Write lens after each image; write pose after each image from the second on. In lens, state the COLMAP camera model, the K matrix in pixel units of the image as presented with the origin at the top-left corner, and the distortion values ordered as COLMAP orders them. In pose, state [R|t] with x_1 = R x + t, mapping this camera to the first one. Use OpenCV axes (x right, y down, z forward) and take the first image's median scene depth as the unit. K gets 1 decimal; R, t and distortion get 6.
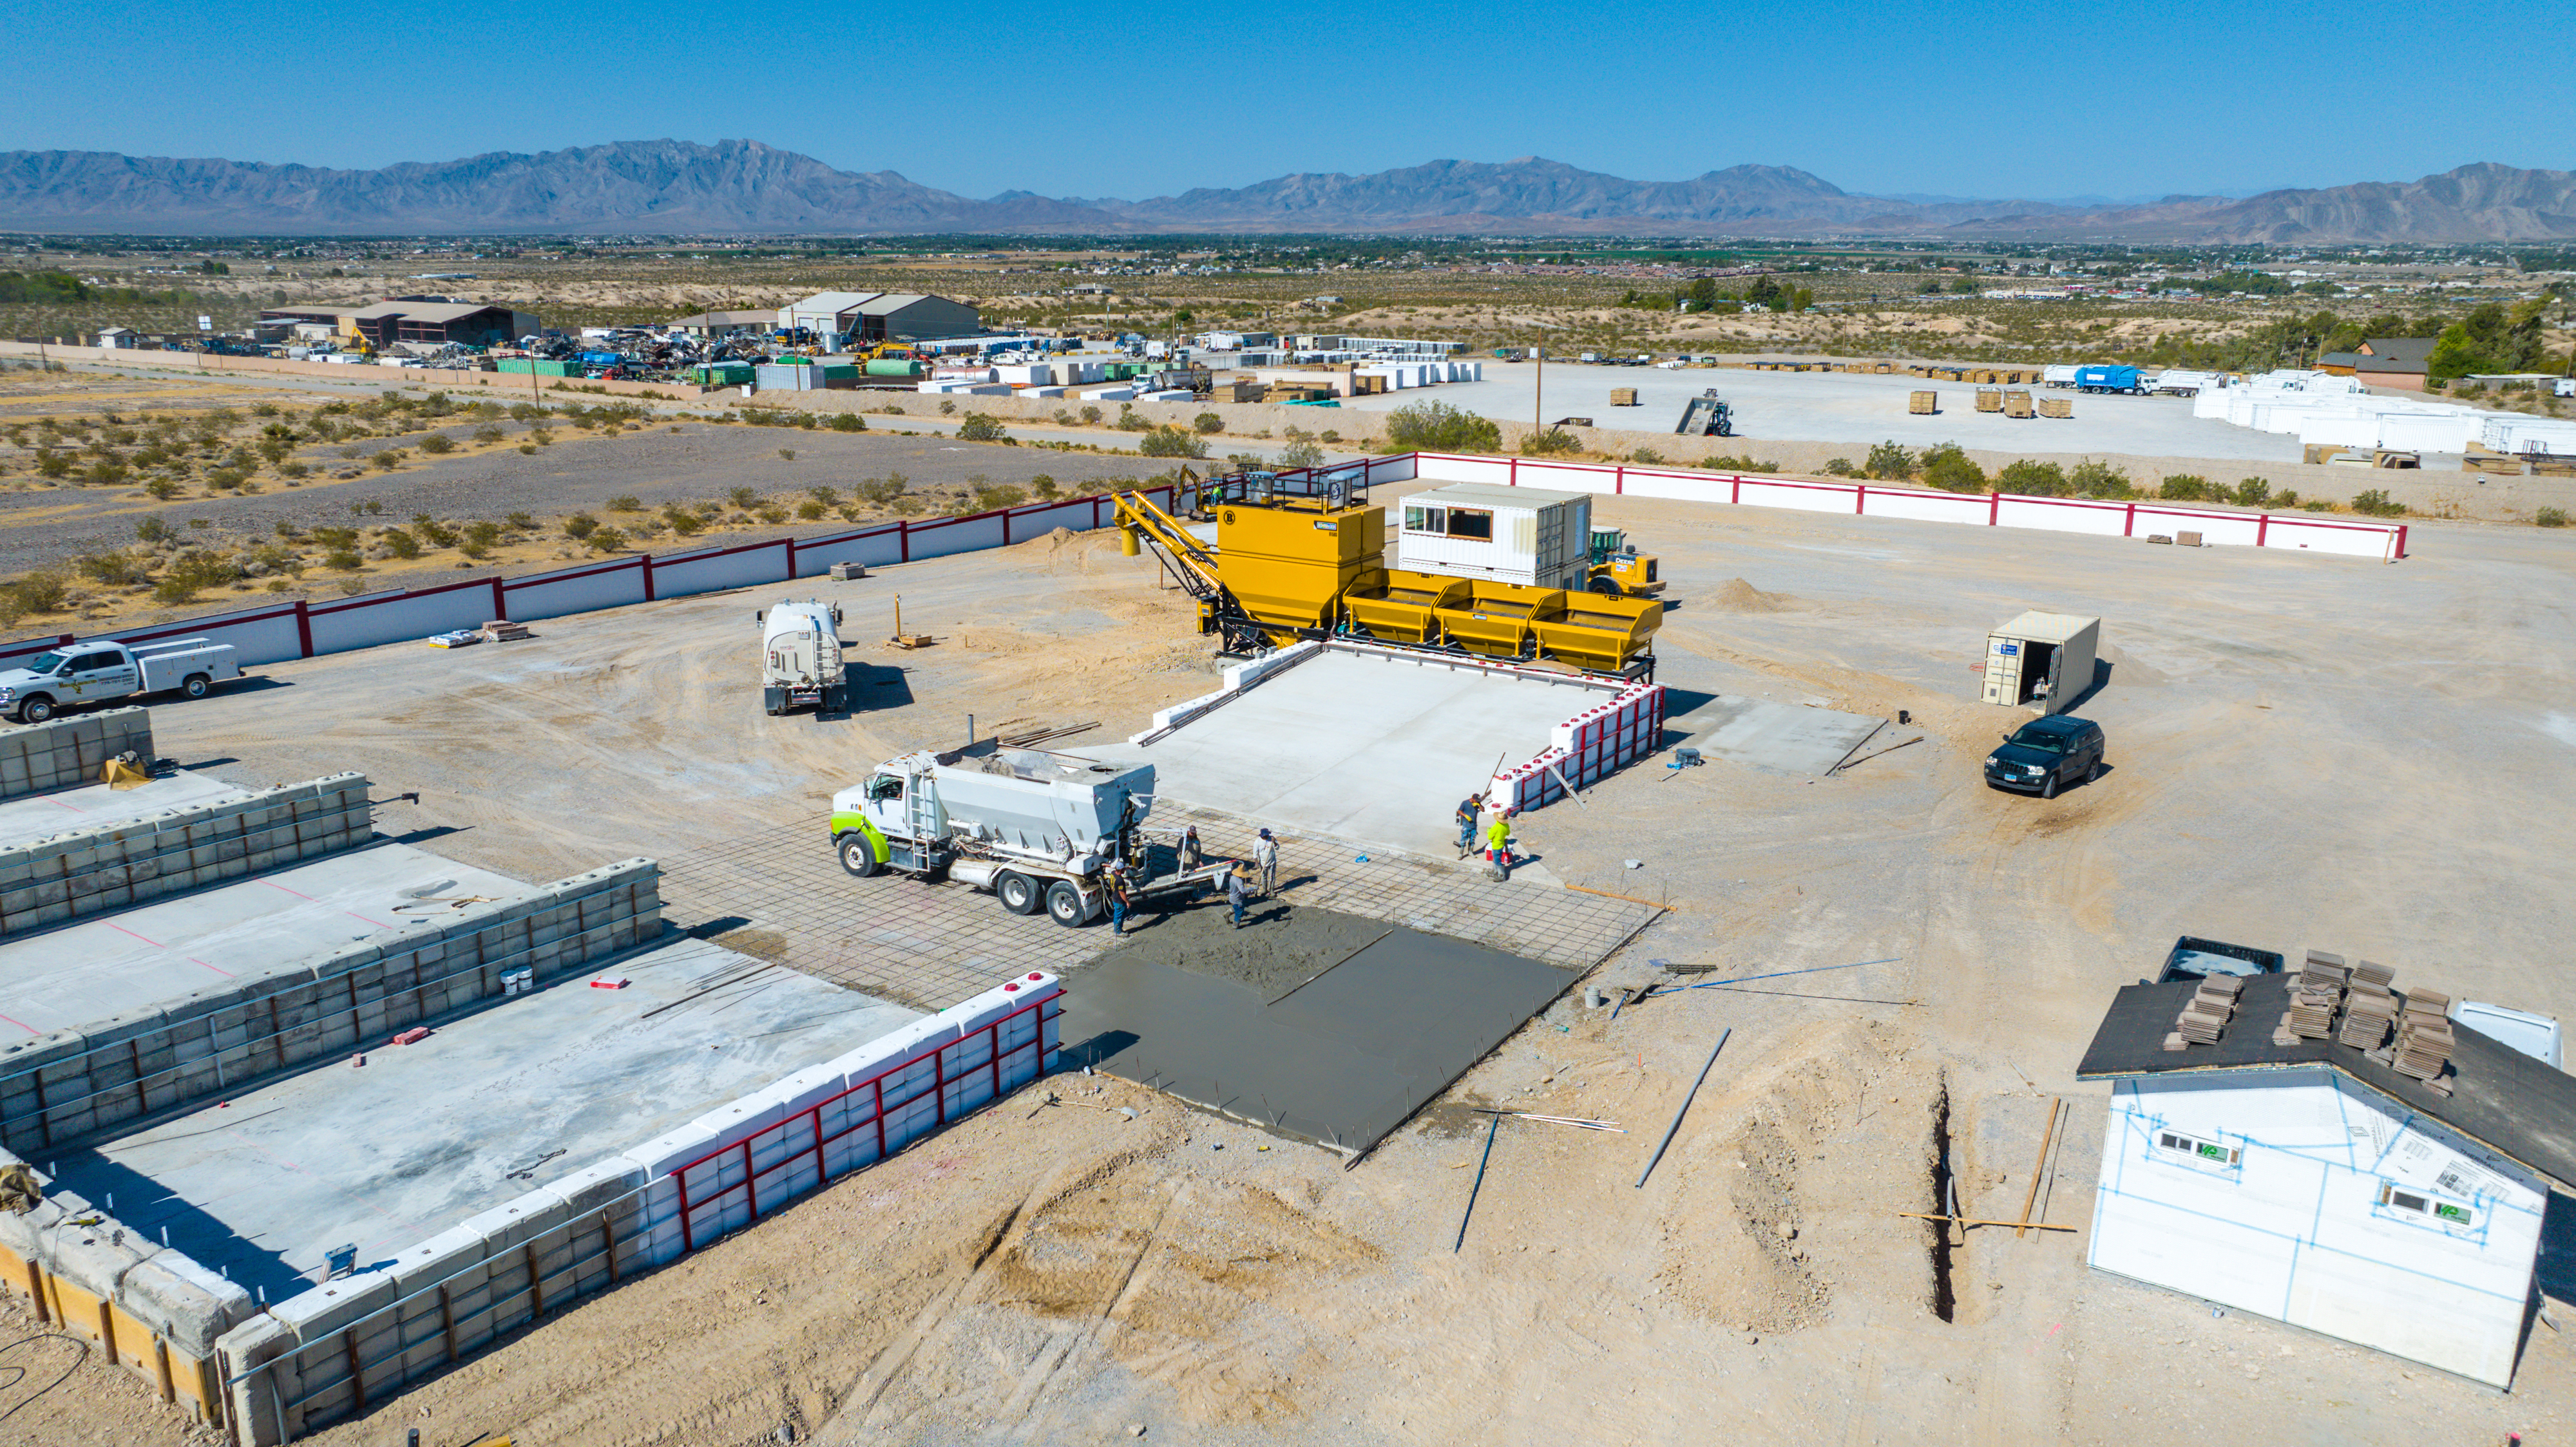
lens RADIAL K [[1817.7, 0, 1281.0], [0, 1817.7, 727.6], [0, 0, 1]] dist [-0.047334, 0.059030]
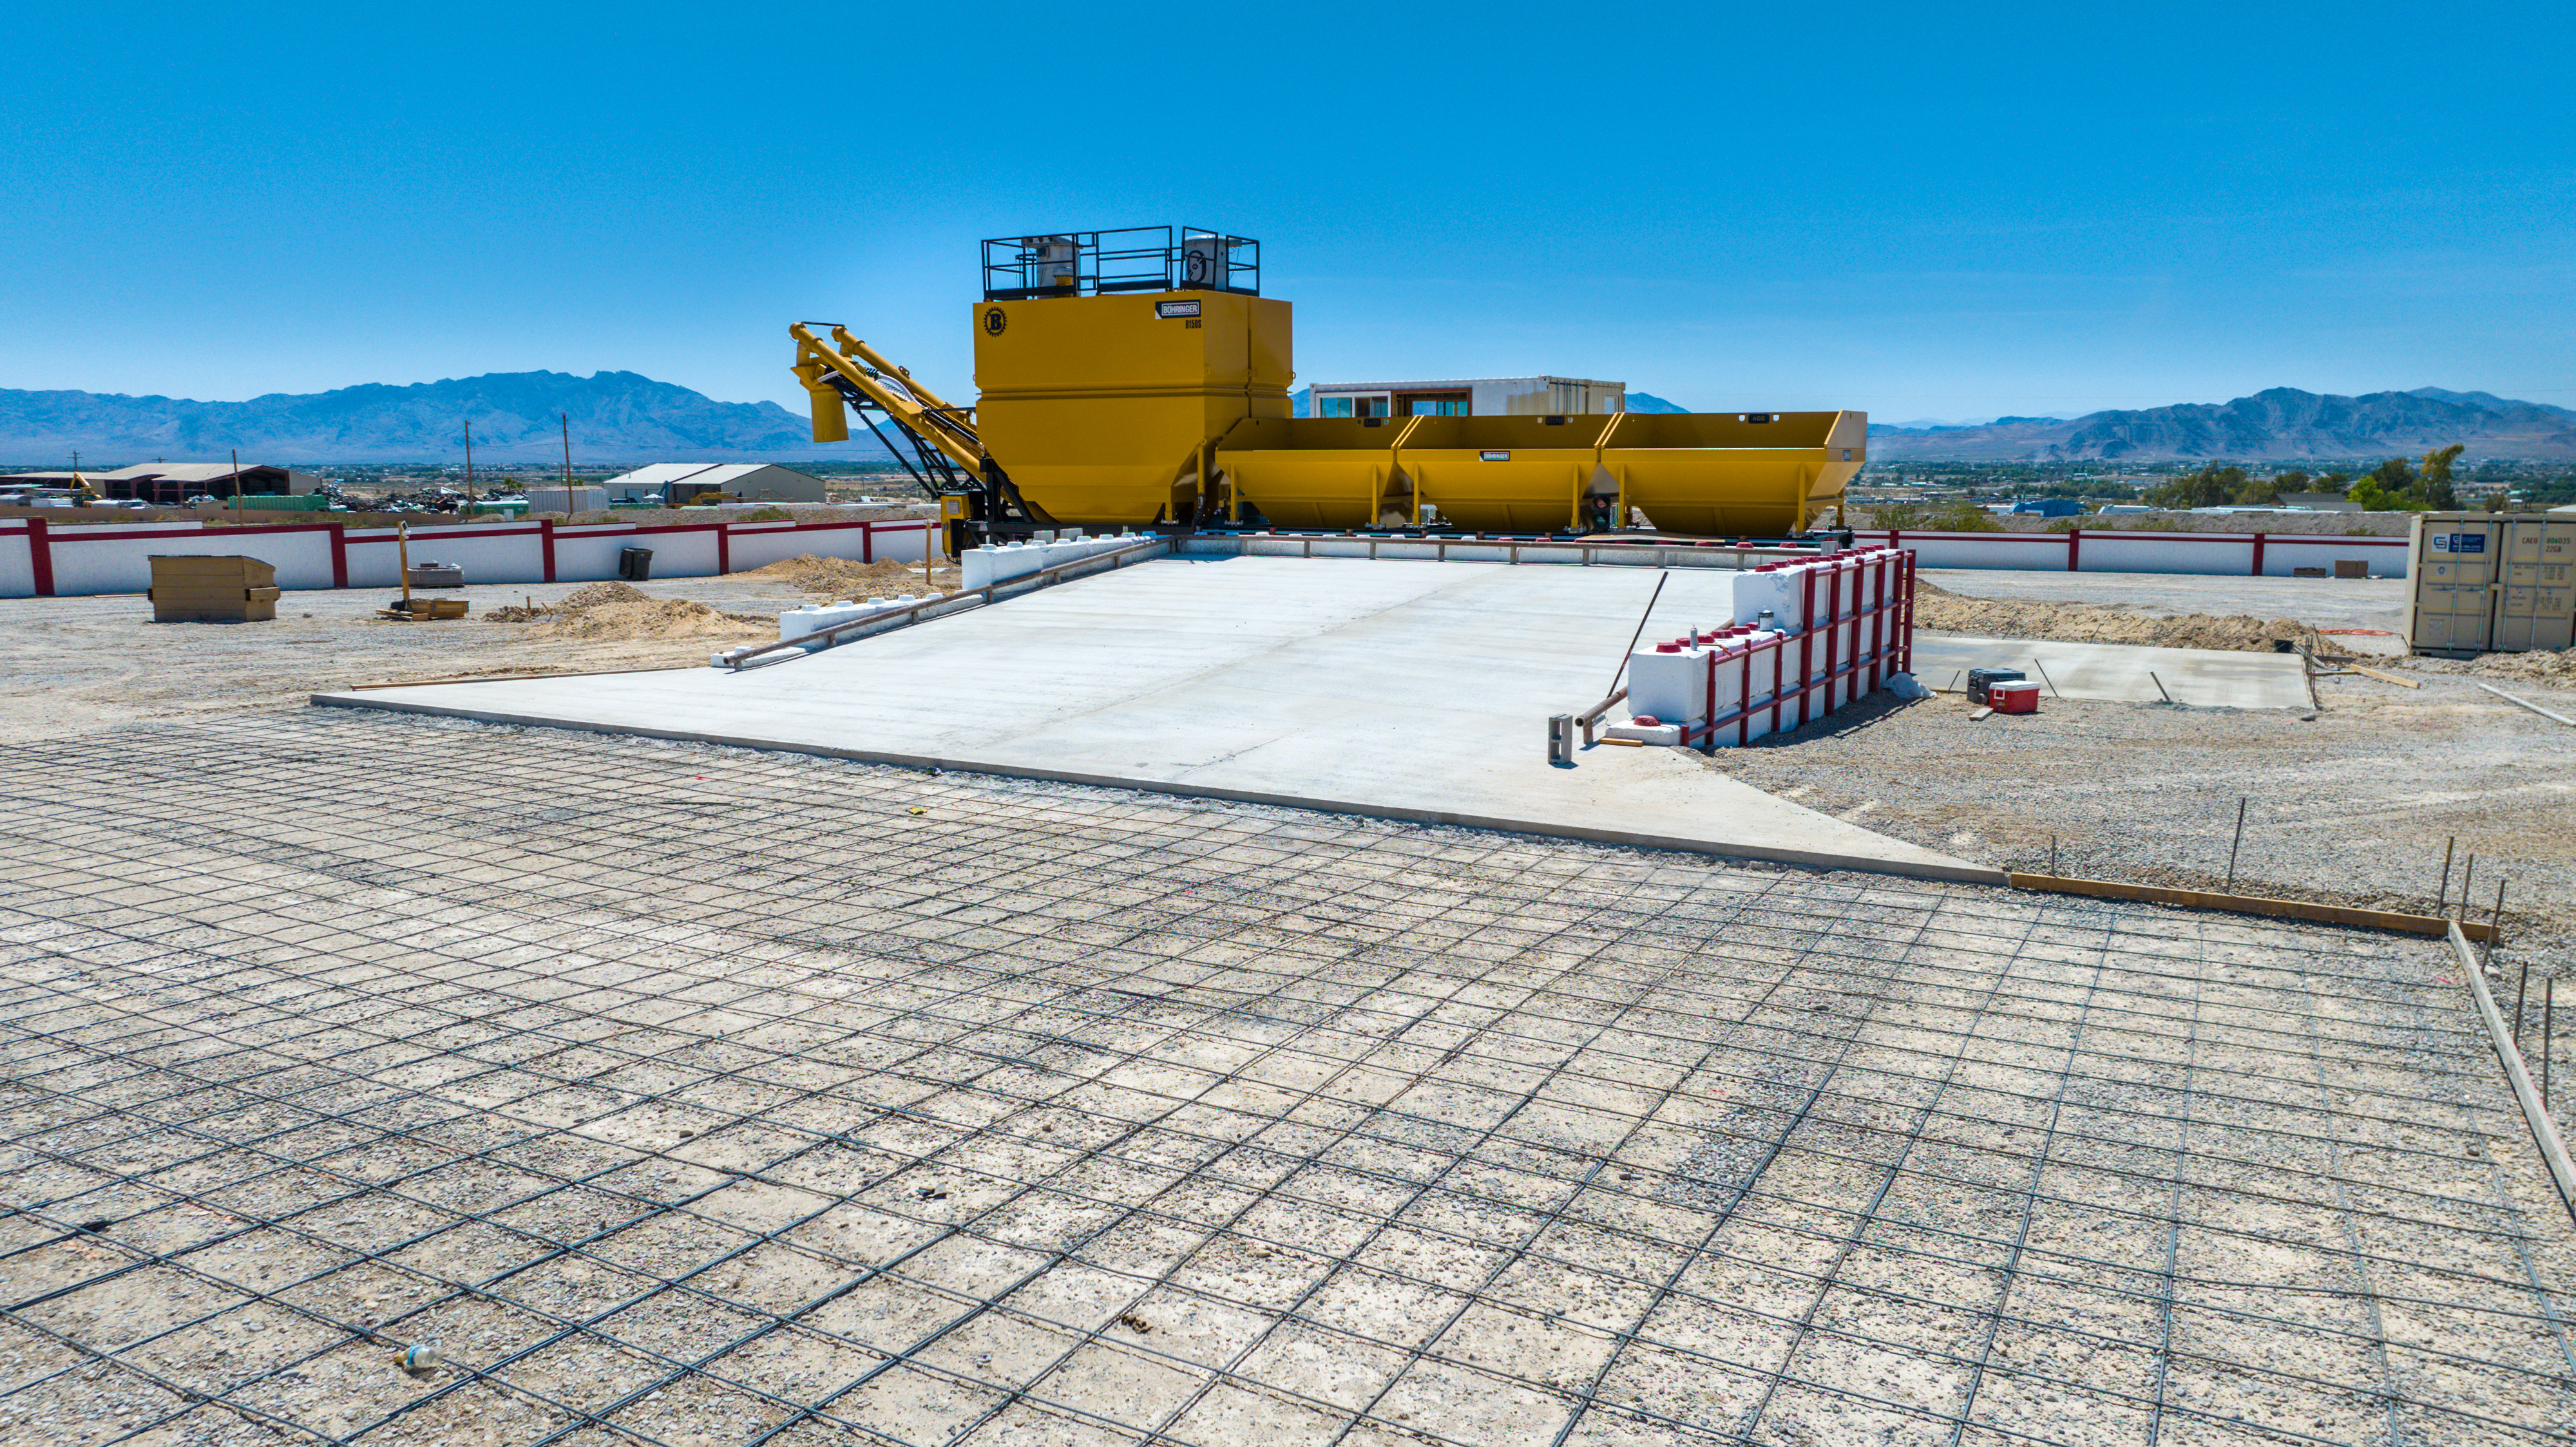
lens RADIAL K [[1823.7, 0, 1279.8], [0, 1823.7, 718.6], [0, 0, 1]] dist [-0.048988, 0.049163]
pose [[0.997739, -0.015227, 0.065456, 0.025400], [0.023285, 0.991989, -0.124164, 0.094798], [-0.063041, 0.125407, 0.990100, 0.723824]]
